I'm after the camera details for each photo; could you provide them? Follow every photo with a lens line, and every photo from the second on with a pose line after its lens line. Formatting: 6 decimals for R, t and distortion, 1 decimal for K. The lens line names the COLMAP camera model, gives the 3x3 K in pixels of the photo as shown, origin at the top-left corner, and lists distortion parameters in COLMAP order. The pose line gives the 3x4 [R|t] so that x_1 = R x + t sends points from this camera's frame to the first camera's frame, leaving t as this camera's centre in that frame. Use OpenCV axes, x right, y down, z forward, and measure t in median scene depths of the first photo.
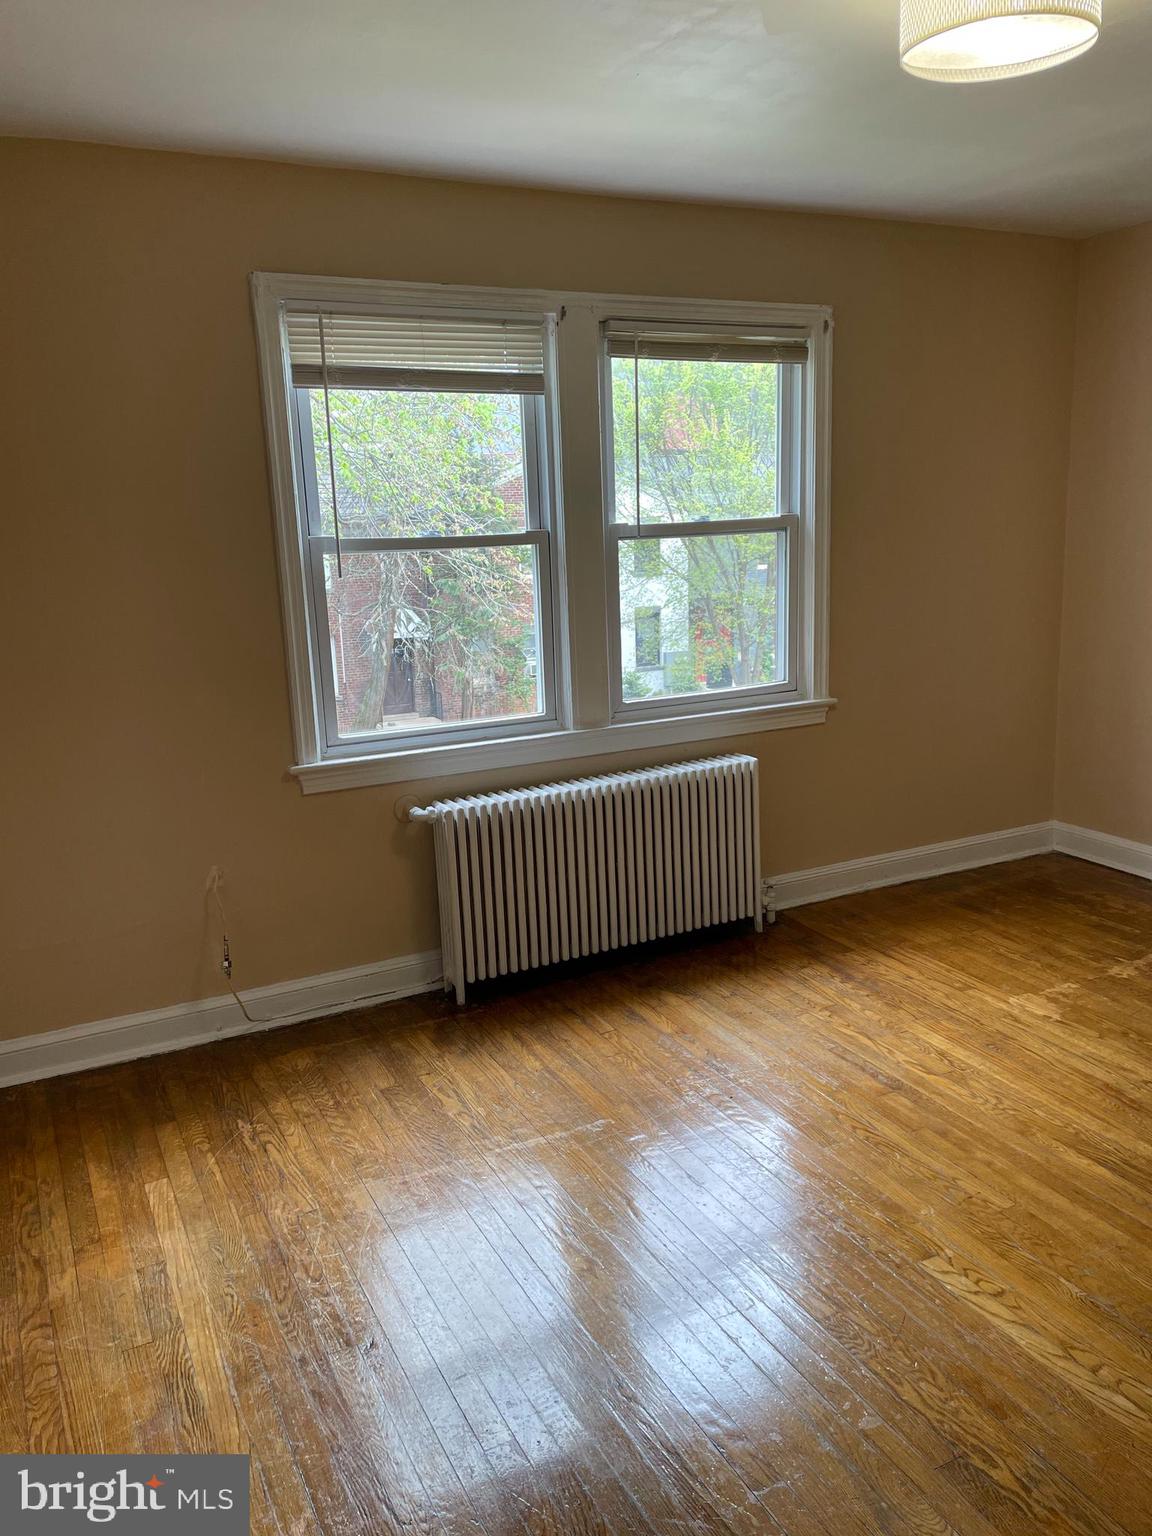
lens RADIAL K [[1159.2, 0, 589.5], [0, 1159.2, 750.1], [0, 0, 1]] dist [0.097859, -0.122757]
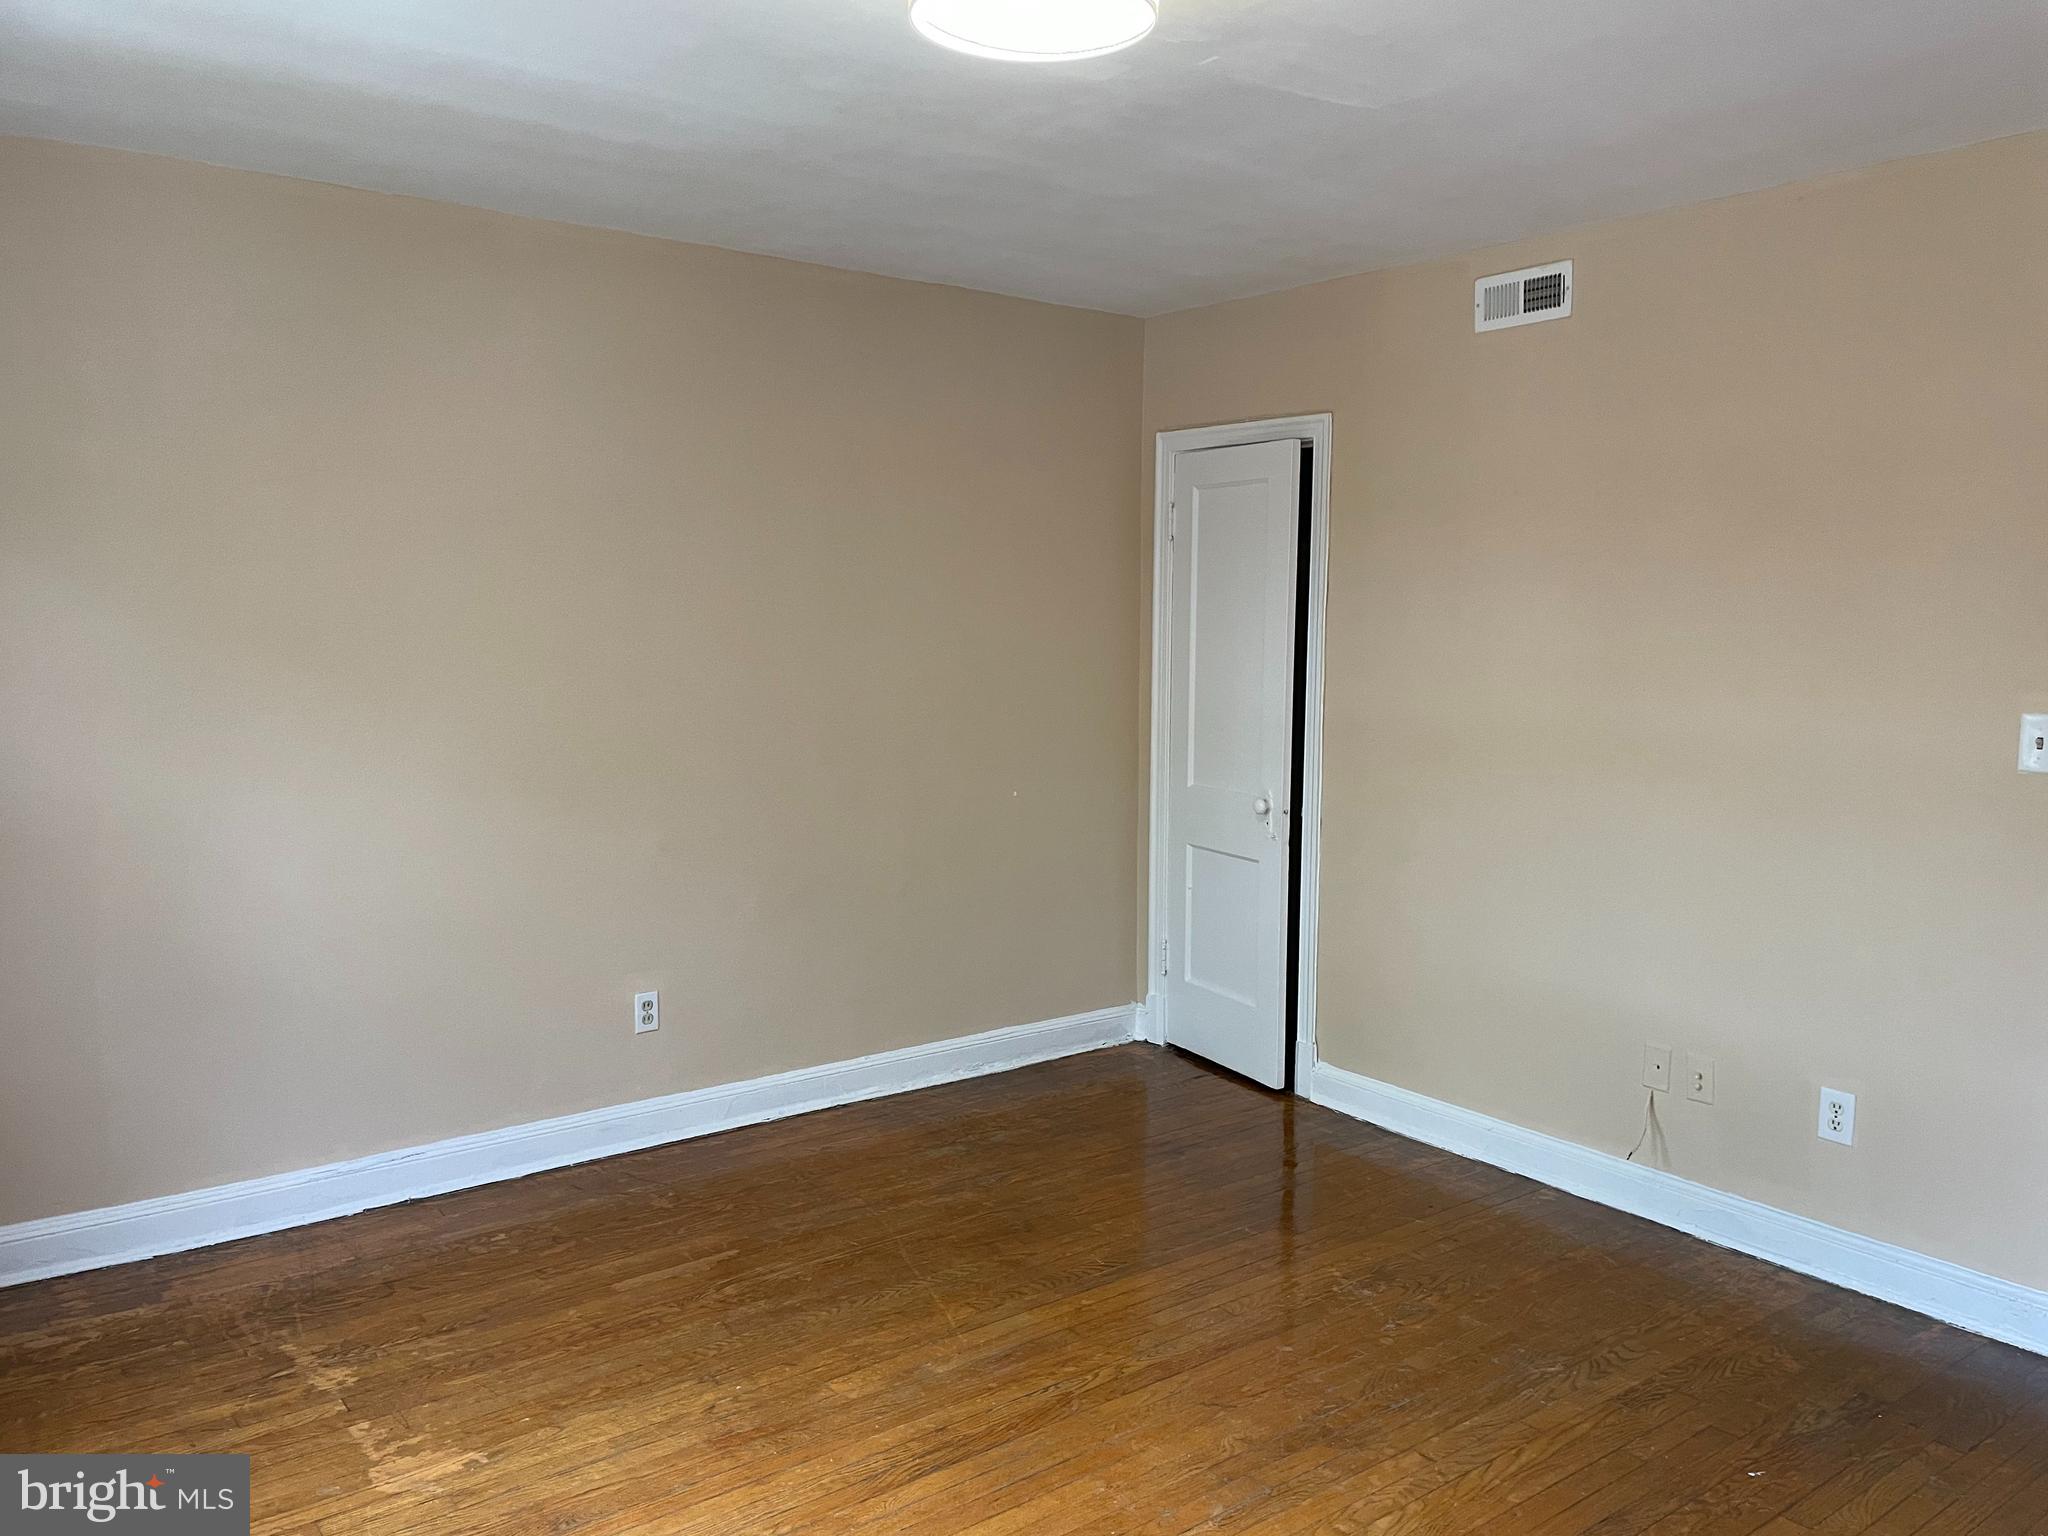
lens RADIAL K [[1549.9, 0, 1025.4], [0, 1549.9, 761.4], [0, 0, 1]] dist [0.092599, -0.113068]
pose [[-0.175818, -0.063539, 0.982370, -0.413489], [0.201533, 0.974456, 0.099097, -0.138689], [-0.963573, 0.215403, -0.158521, 0.768711]]
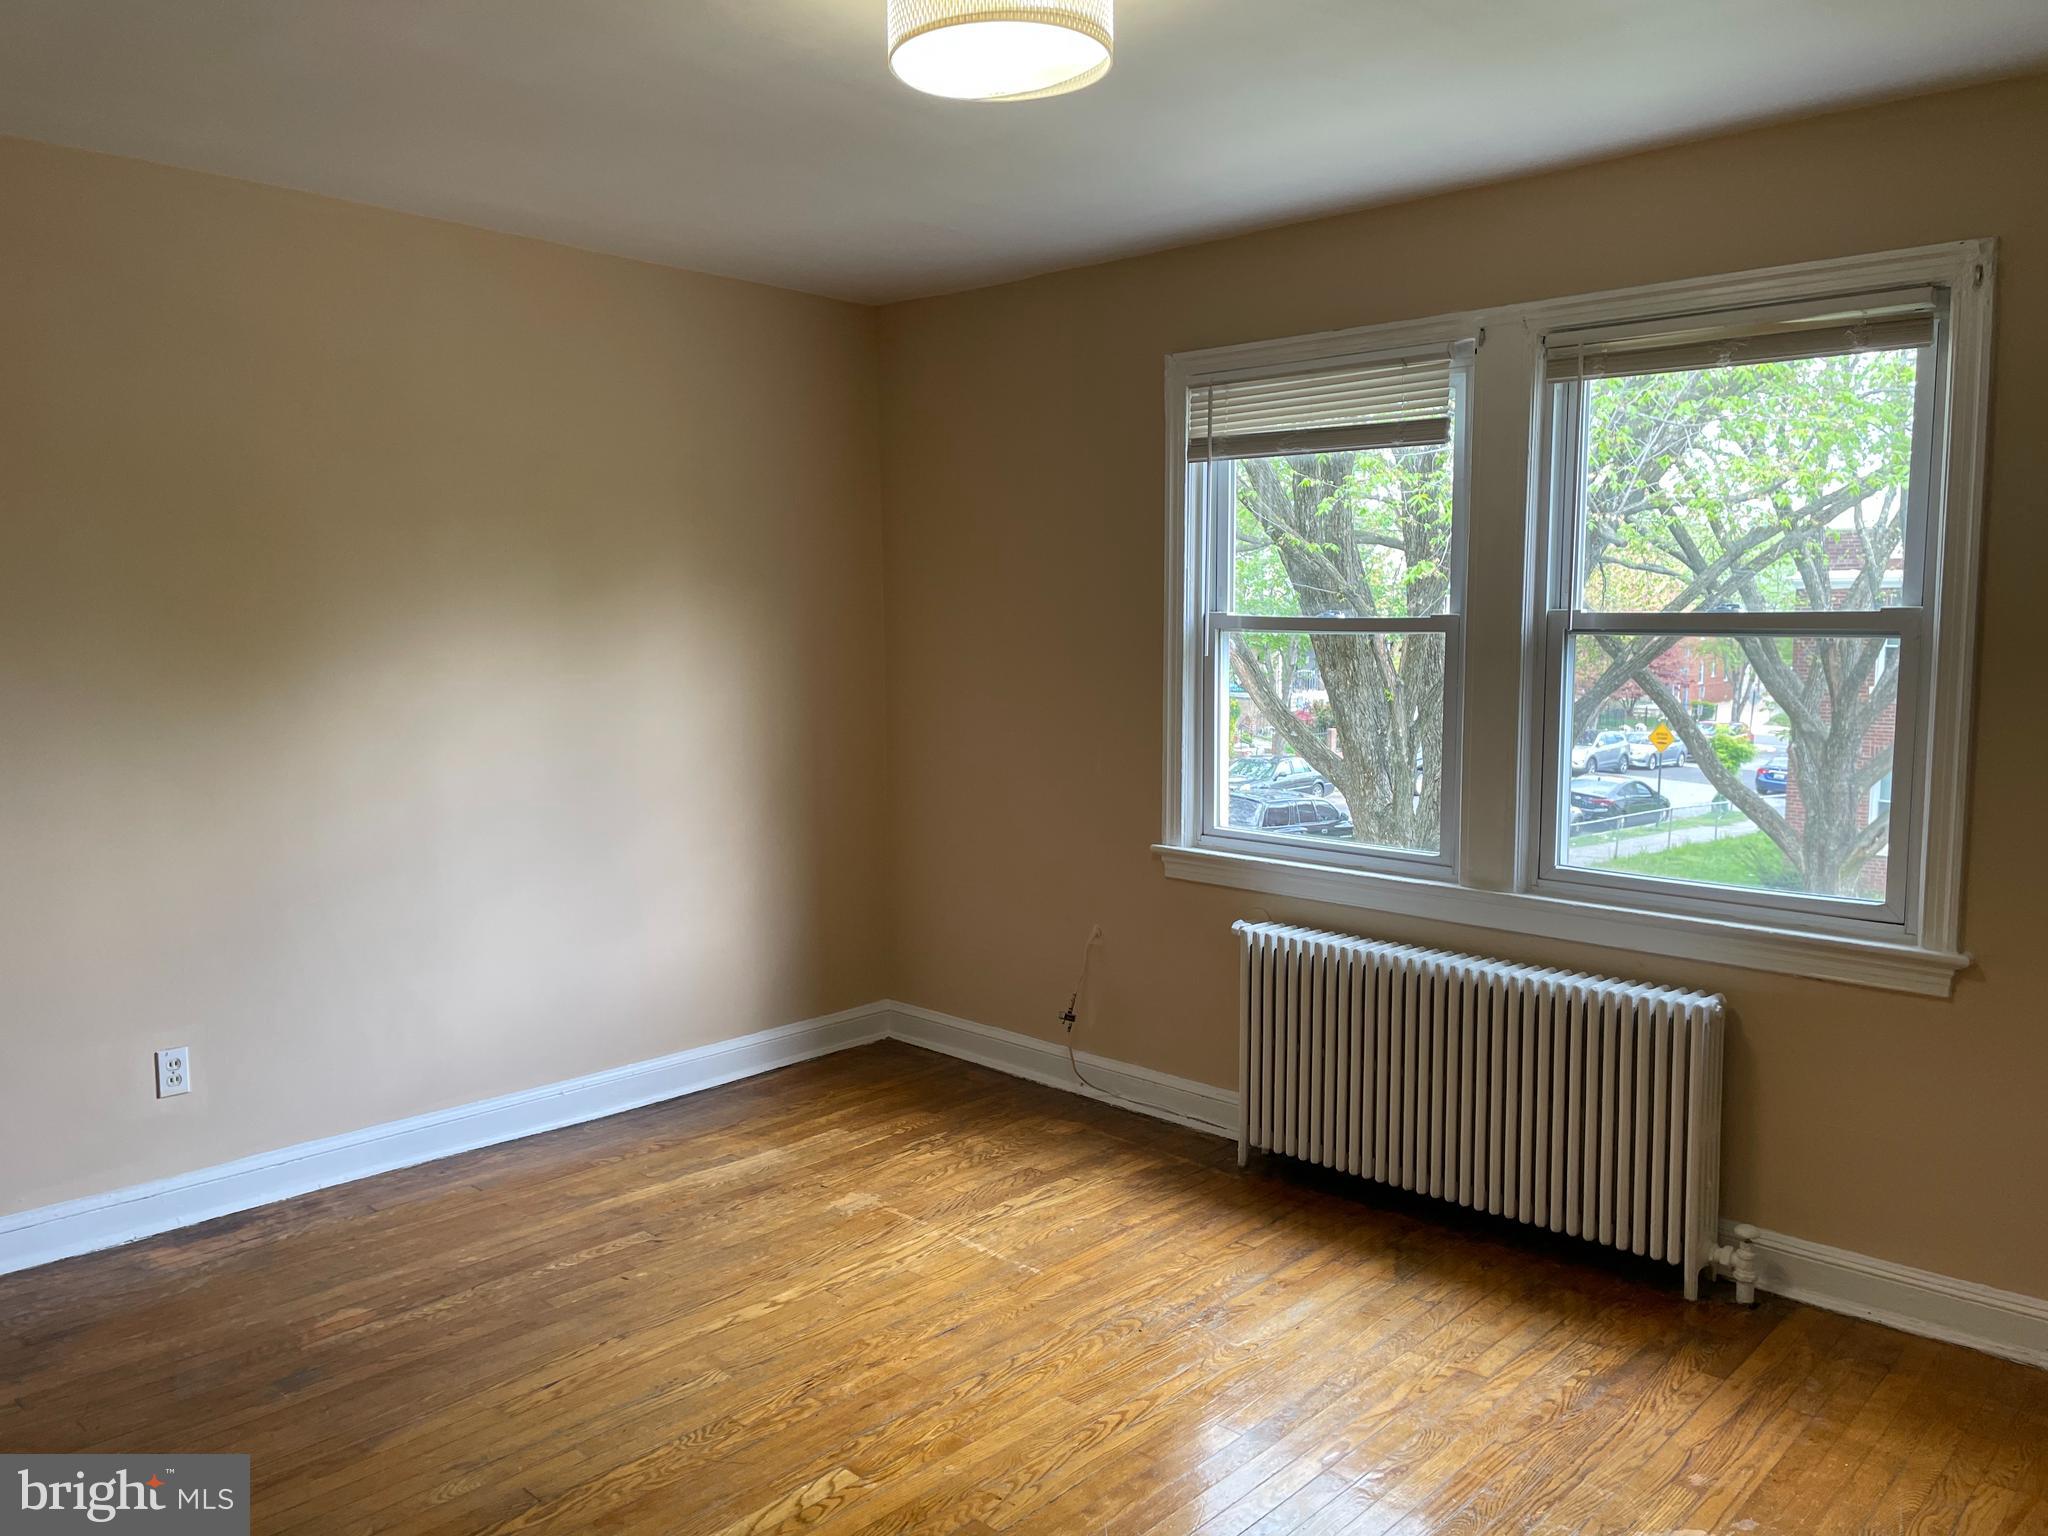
lens RADIAL K [[1543.2, 0, 1016.6], [0, 1543.2, 758.3], [0, 0, 1]] dist [0.098838, -0.124661]
pose [[0.333215, 0.124453, -0.934601, 0.885957], [-0.205247, 0.977053, 0.056929, -0.103942], [0.920240, 0.172854, 0.351112, 0.425037]]
